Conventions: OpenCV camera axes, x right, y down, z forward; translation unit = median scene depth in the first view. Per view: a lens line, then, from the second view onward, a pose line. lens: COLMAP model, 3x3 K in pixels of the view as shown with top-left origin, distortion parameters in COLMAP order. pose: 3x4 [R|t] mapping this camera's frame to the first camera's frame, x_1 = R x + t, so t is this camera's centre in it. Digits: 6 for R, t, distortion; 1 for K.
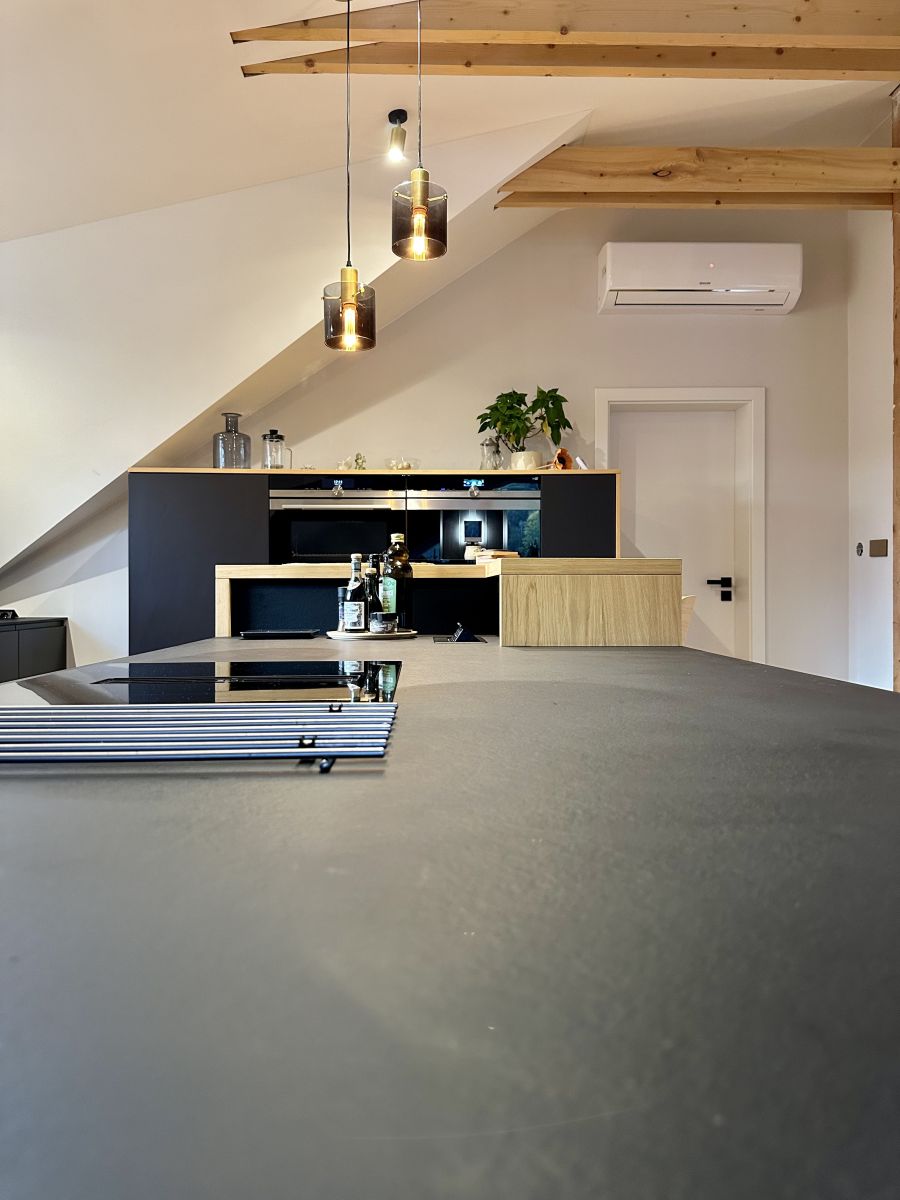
lens RADIAL K [[857.7, 0, 462.9], [0, 857.7, 583.6], [0, 0, 1]] dist [0.191989, -0.298529]
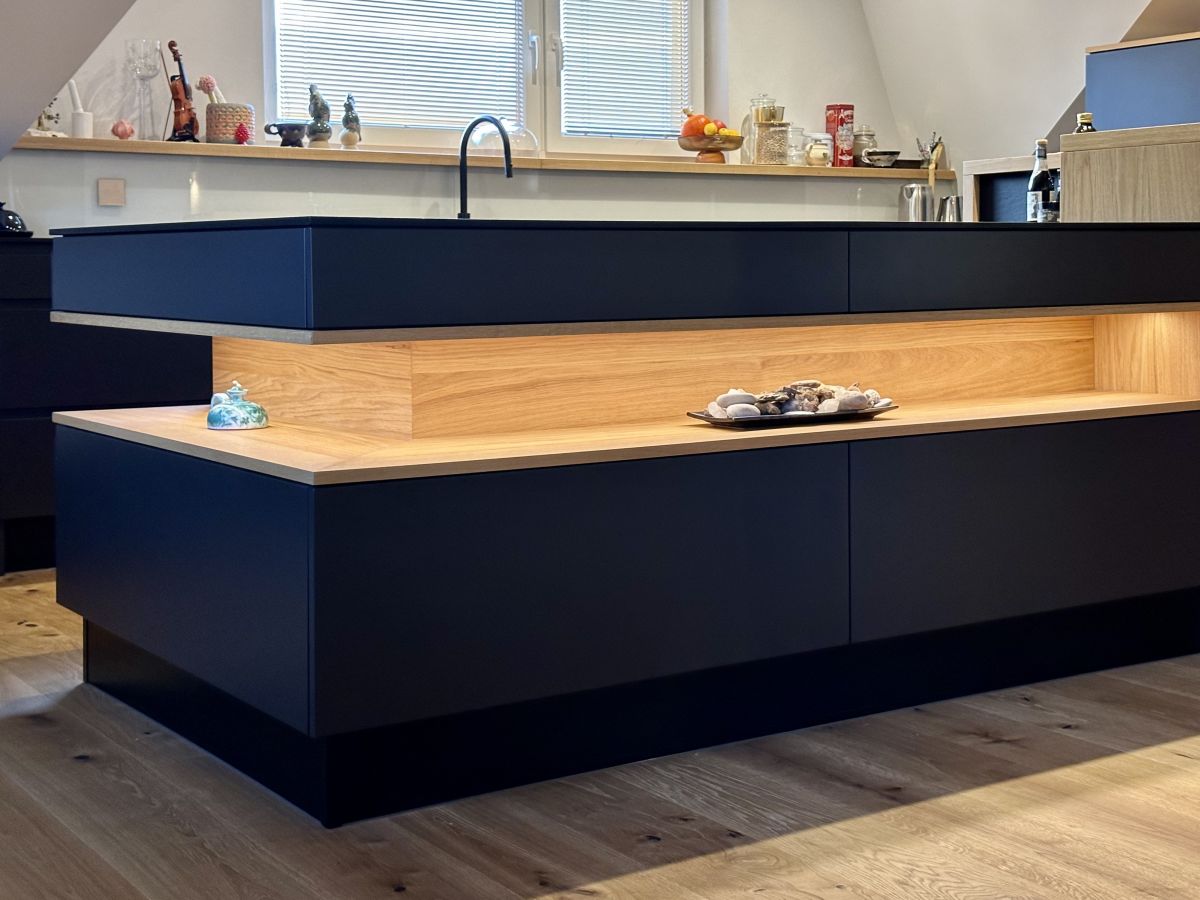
lens RADIAL K [[1701.0, 0, 651.7], [0, 1701.0, 321.7], [0, 0, 1]] dist [0.151815, -0.047588]
pose [[0.566202, 0.023831, -0.823922, 1.077474], [0.015163, 0.999112, 0.039318, 0.075434], [0.824127, -0.034755, 0.565338, -0.356228]]
